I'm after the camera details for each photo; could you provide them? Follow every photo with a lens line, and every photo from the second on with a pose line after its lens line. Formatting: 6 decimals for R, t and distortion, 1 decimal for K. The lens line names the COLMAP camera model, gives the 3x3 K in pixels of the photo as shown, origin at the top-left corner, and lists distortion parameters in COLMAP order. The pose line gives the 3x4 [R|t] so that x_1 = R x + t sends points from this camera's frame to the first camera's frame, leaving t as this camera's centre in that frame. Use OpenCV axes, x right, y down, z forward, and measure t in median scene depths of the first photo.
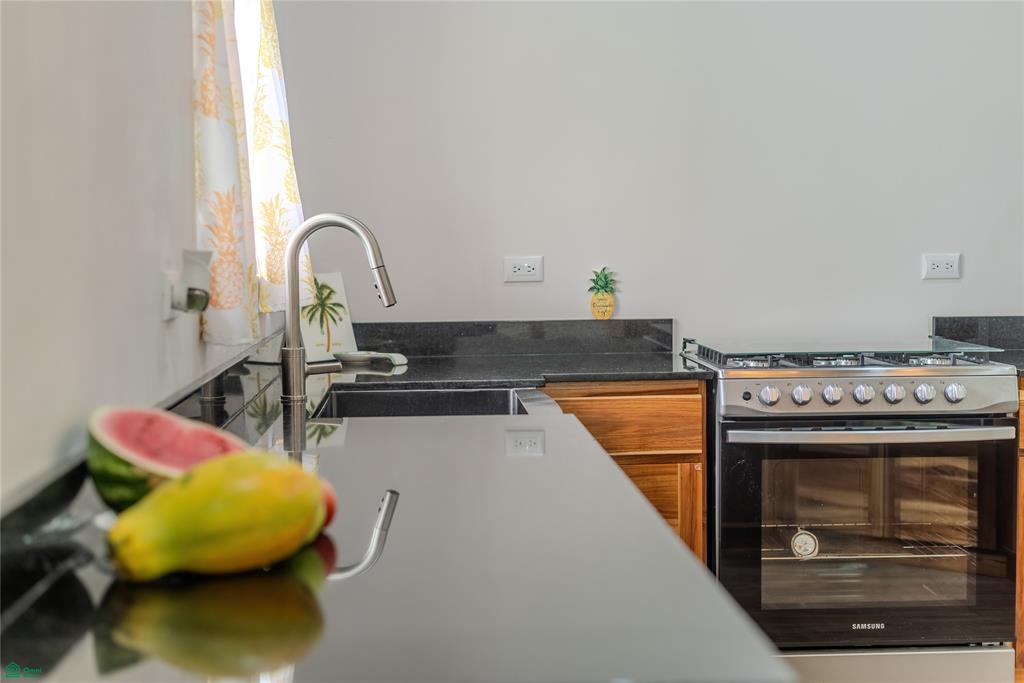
lens RADIAL K [[1505.2, 0, 537.6], [0, 1505.2, 347.7], [0, 0, 1]] dist [-0.011336, 0.000000]
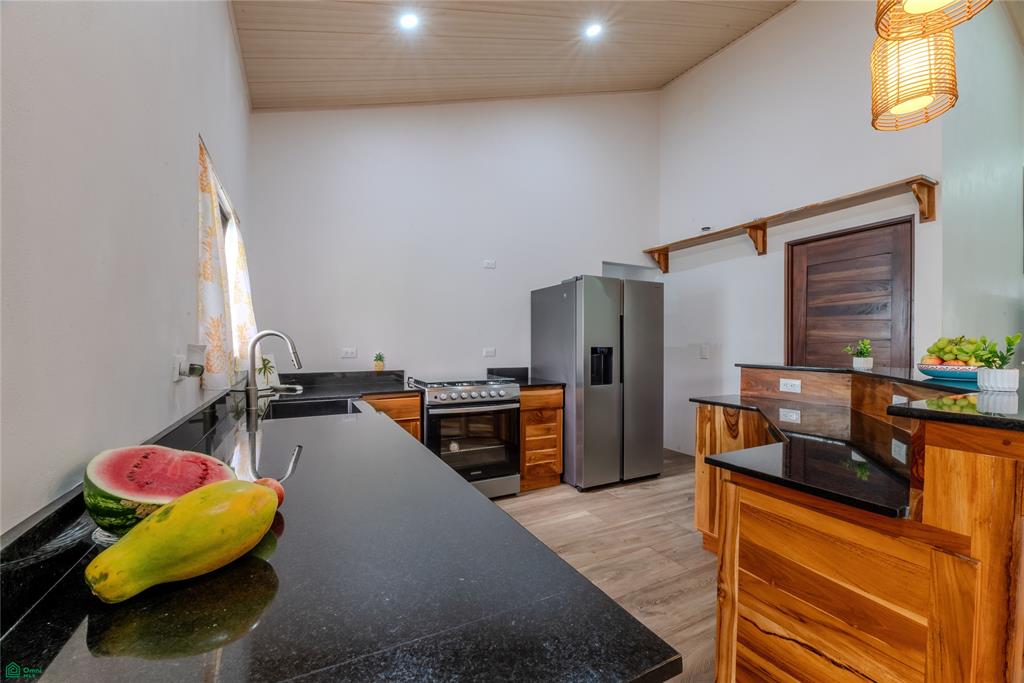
lens RADIAL K [[409.9, 0, 512.8], [0, 409.9, 351.6], [0, 0, 1]] dist [-0.003131, -0.002454]
pose [[0.916775, 0.003541, 0.399389, -0.042242], [0.017741, 0.998613, -0.049577, -0.015114], [-0.399010, 0.052537, 0.915440, 0.238157]]
